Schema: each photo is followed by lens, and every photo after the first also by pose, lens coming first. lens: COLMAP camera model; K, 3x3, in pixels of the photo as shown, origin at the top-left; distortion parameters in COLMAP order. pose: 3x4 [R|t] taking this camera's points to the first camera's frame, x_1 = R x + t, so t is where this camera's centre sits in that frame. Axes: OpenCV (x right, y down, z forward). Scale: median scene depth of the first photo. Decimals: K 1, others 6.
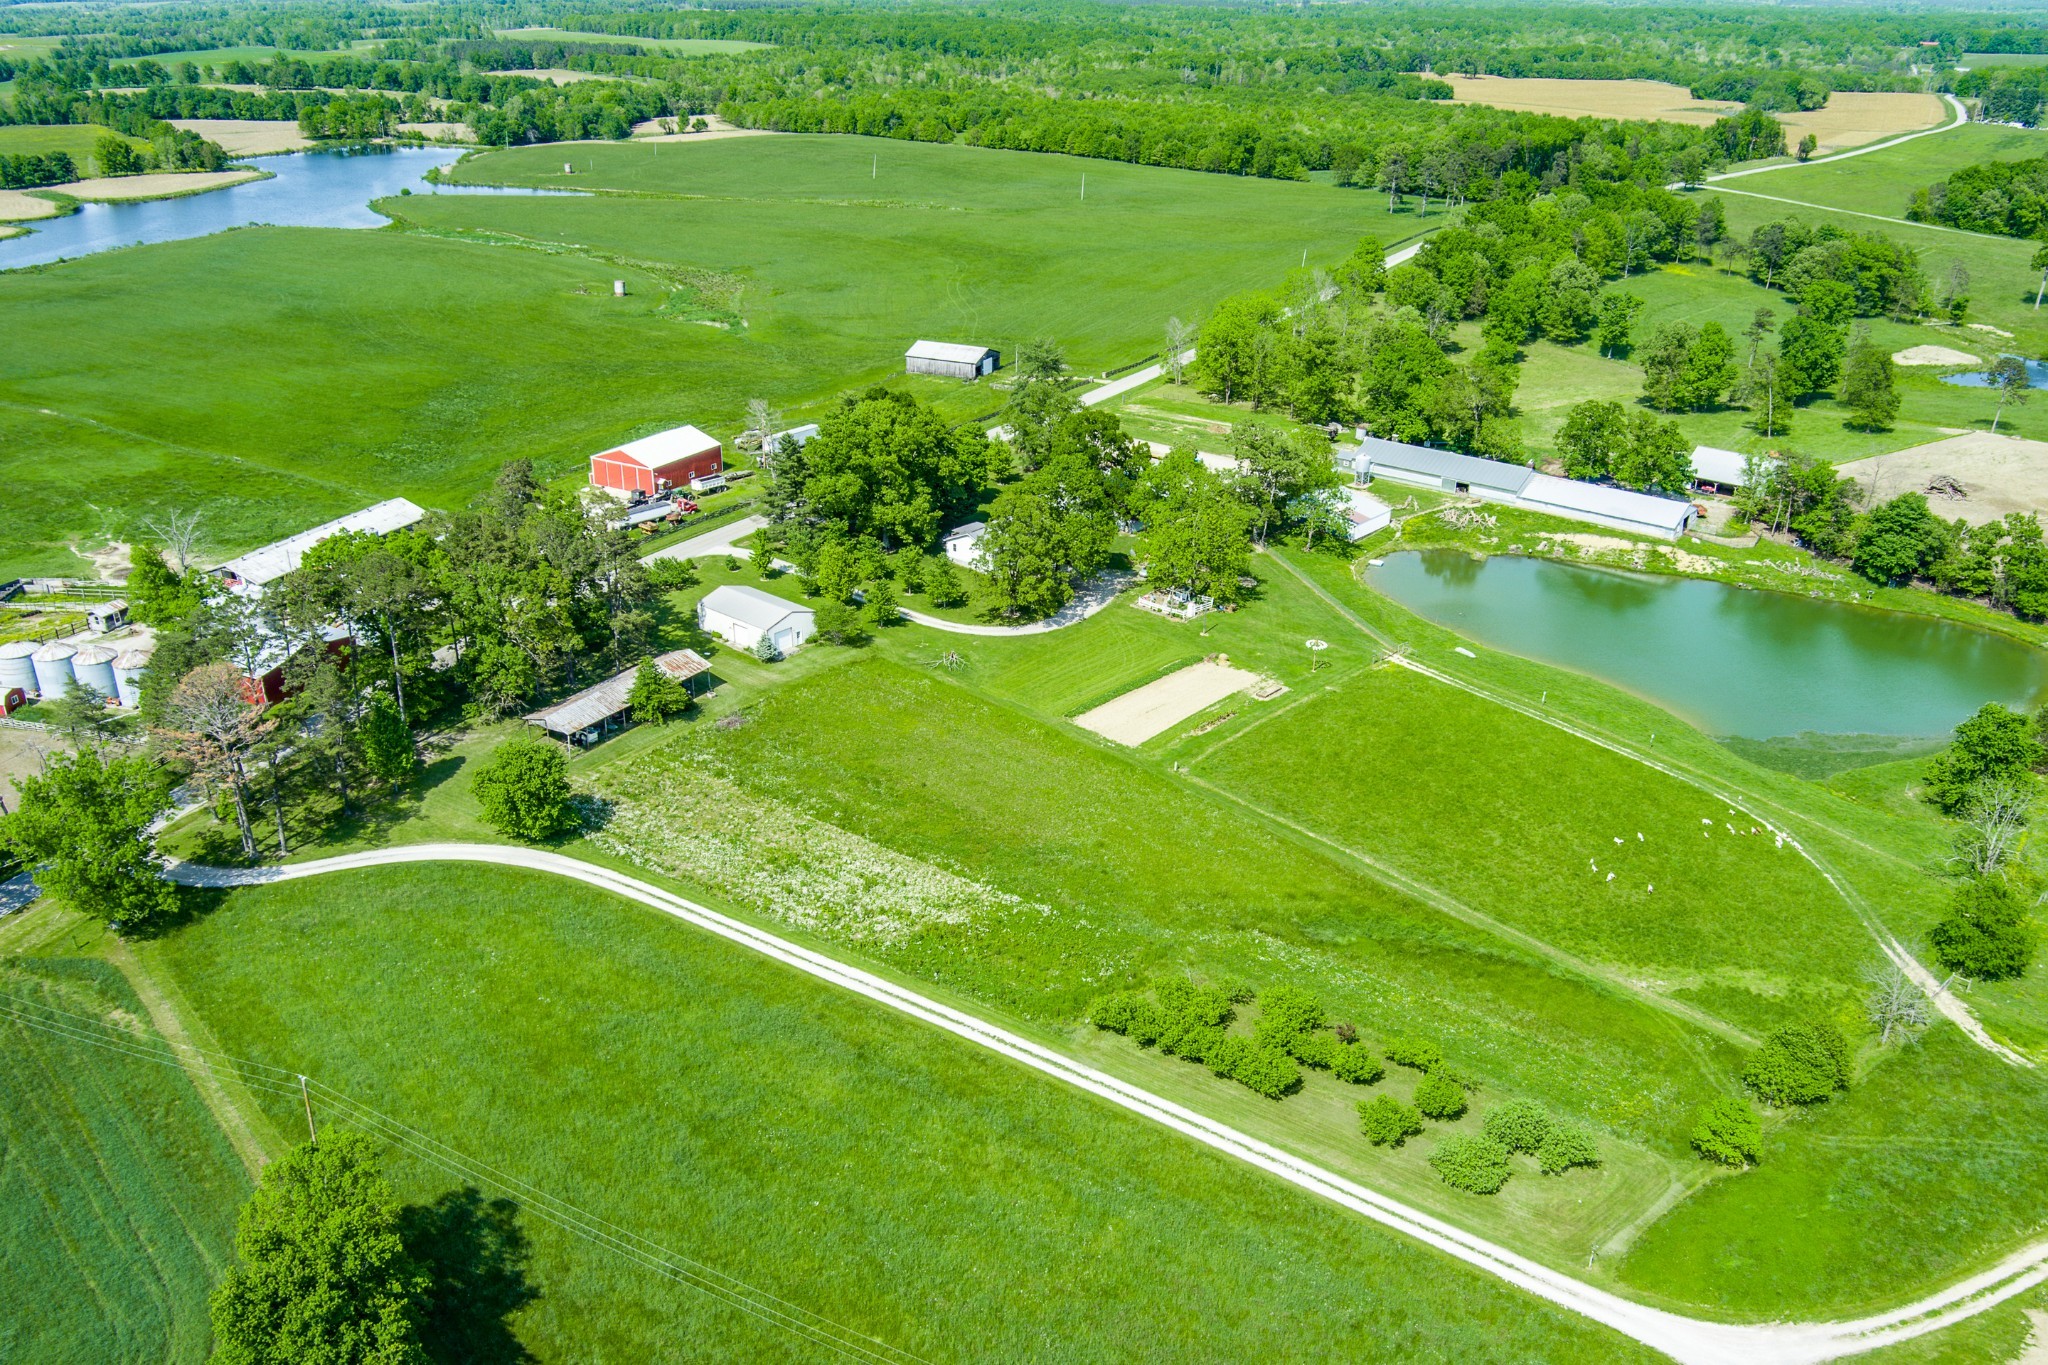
lens RADIAL K [[1646.2, 0, 1024.0], [0, 1646.2, 682.5], [0, 0, 1]] dist [-0.084160, 0.049189]
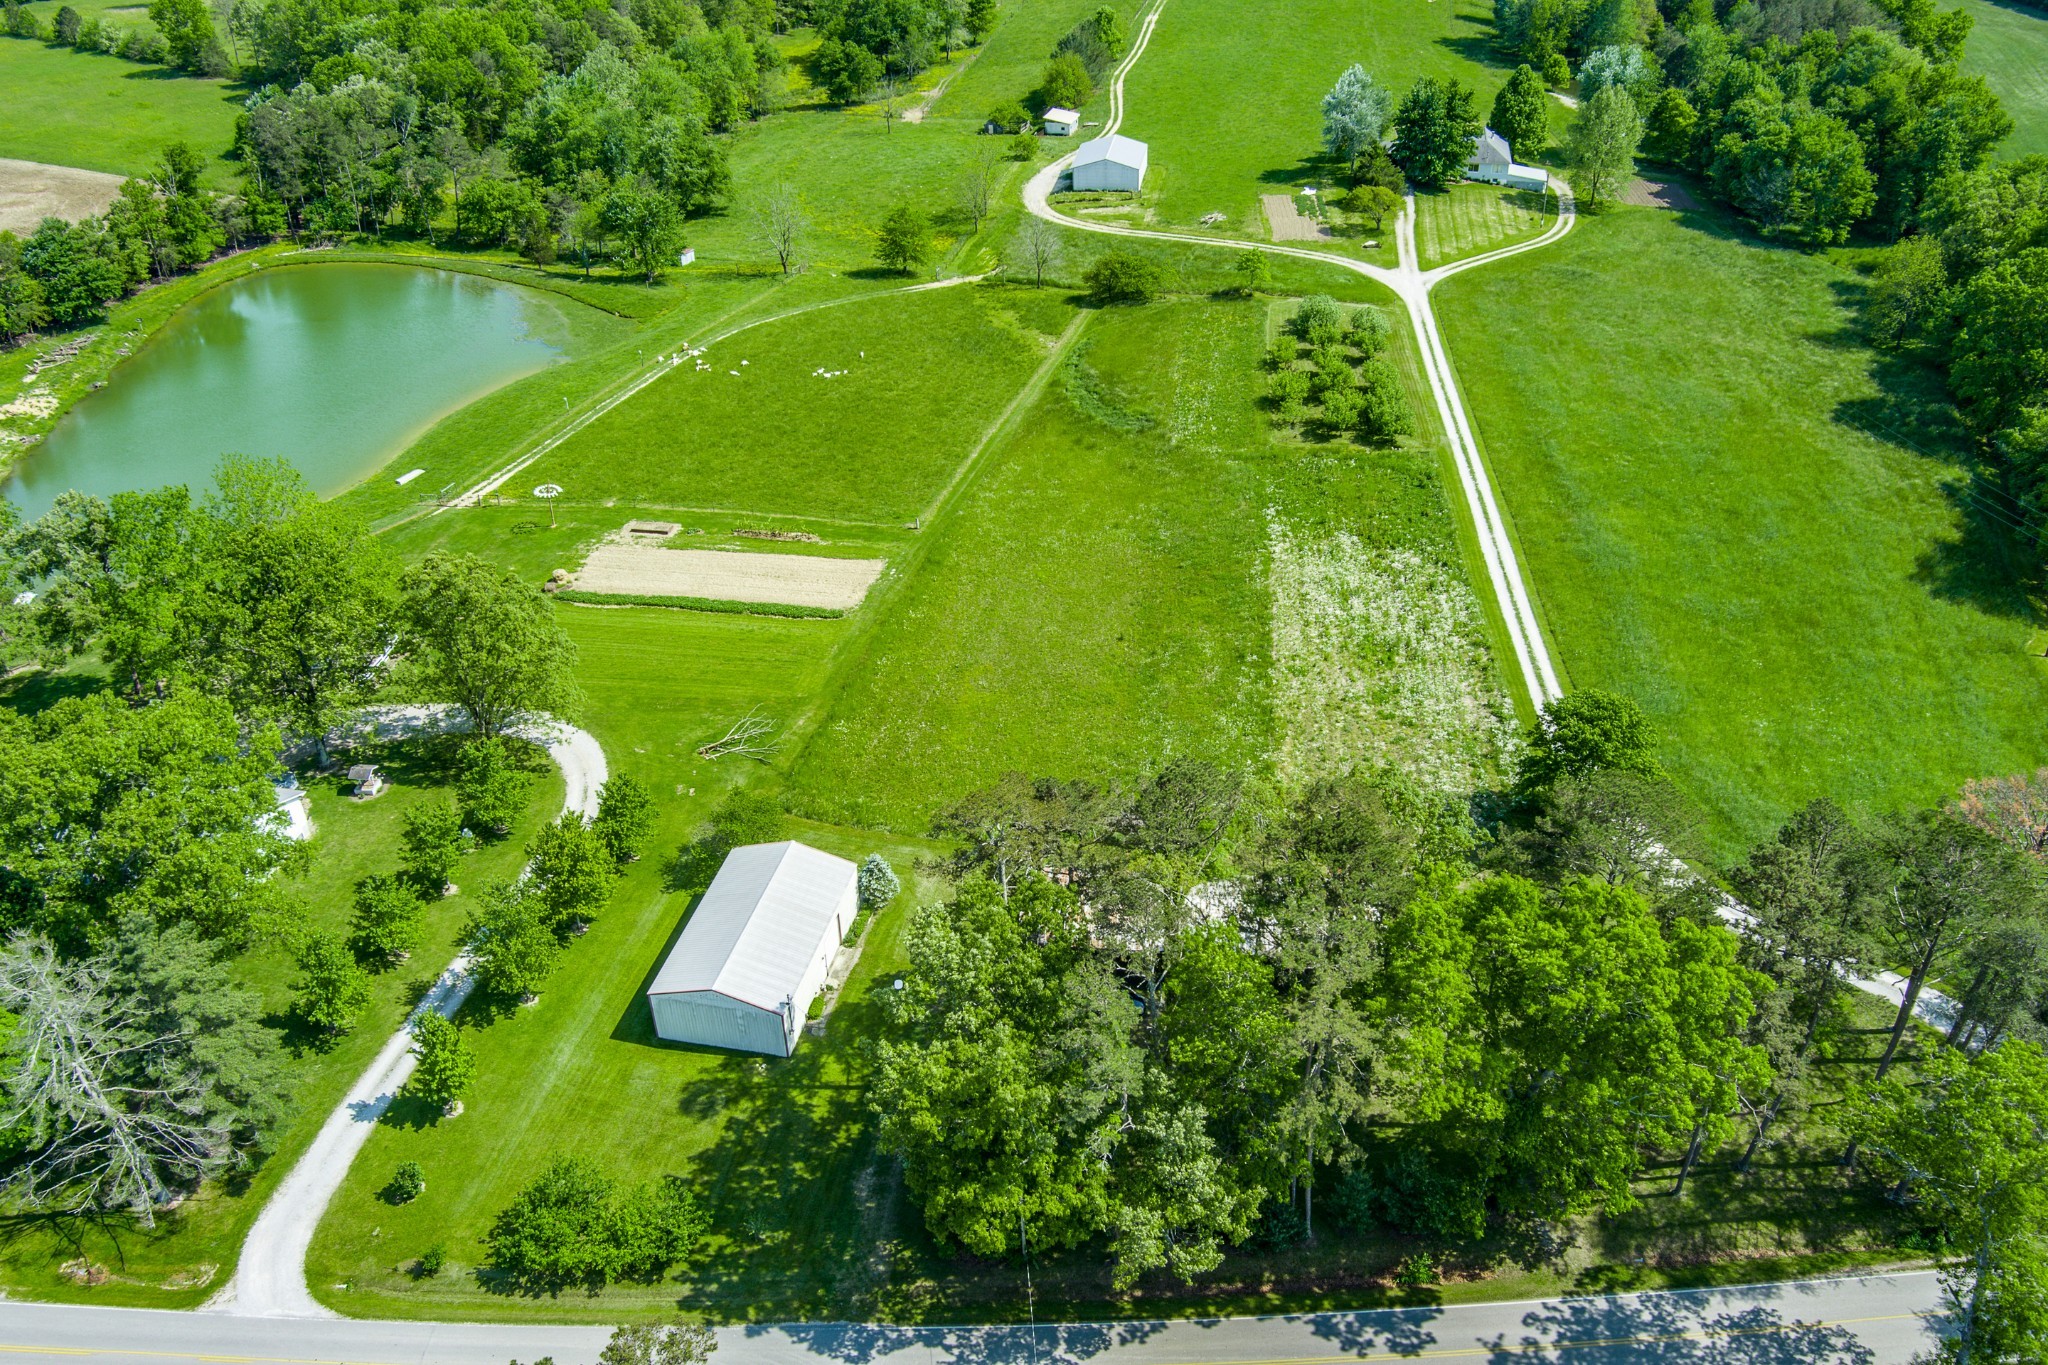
lens RADIAL K [[1643.5, 0, 1024.0], [0, 1643.5, 682.5], [0, 0, 1]] dist [-0.074386, -0.009135]
pose [[-0.463053, -0.496415, 0.734271, -0.396608], [0.376629, 0.639721, 0.670006, -0.294977], [-0.802330, 0.586795, -0.109260, 0.720139]]
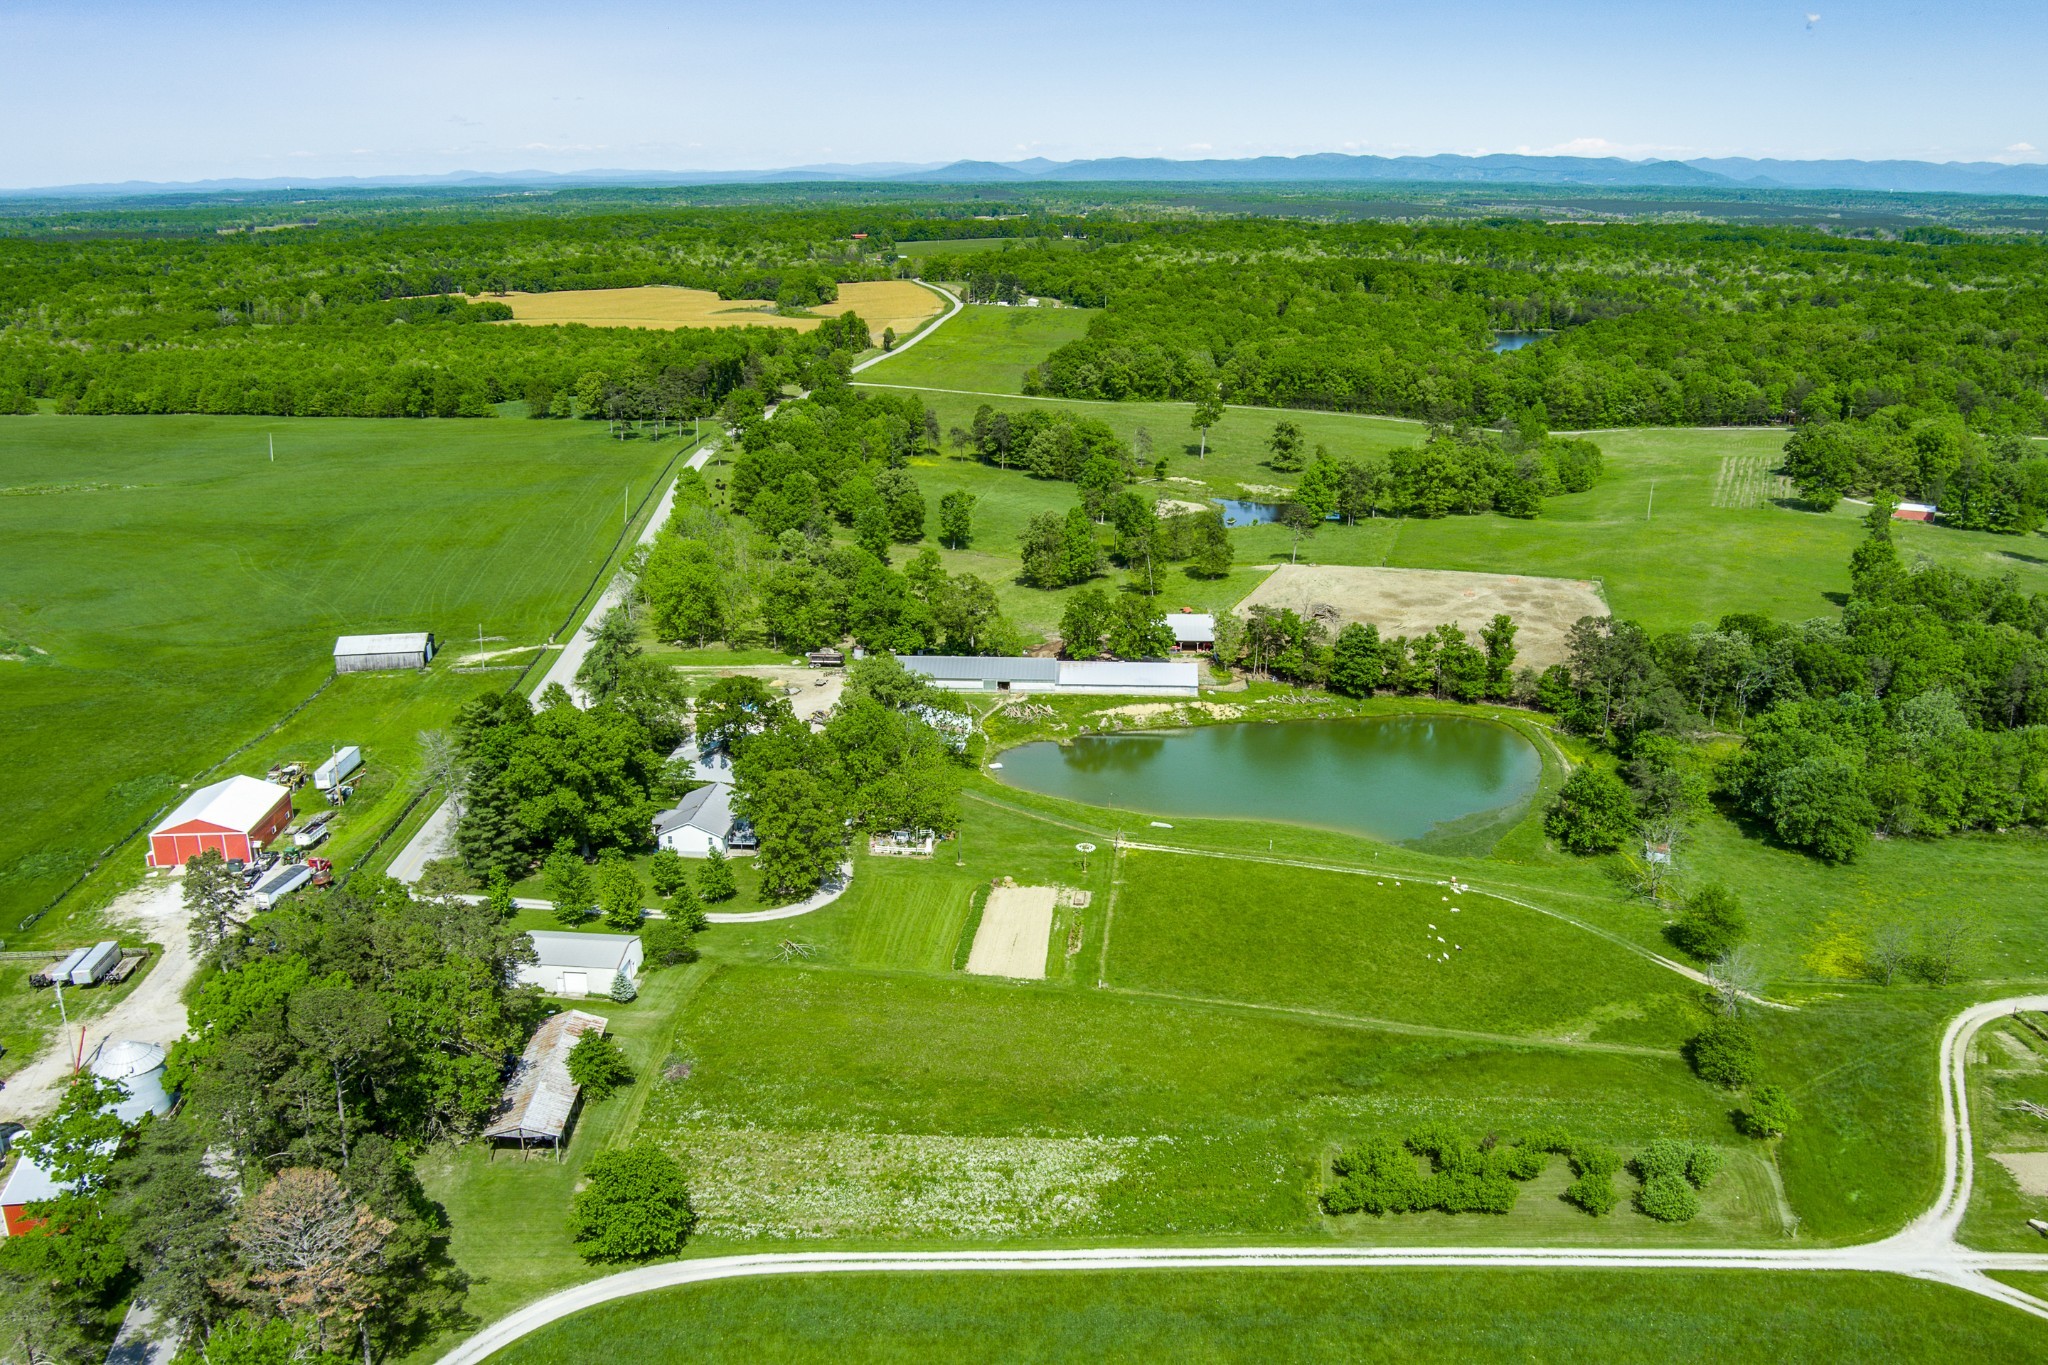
lens RADIAL K [[1643.5, 0, 1024.0], [0, 1643.5, 682.5], [0, 0, 1]] dist [-0.074386, -0.009135]
pose [[0.822933, -0.177042, 0.539849, -0.323324], [0.238890, 0.969953, -0.046065, -0.067843], [-0.515473, 0.166873, 0.840501, 0.061033]]
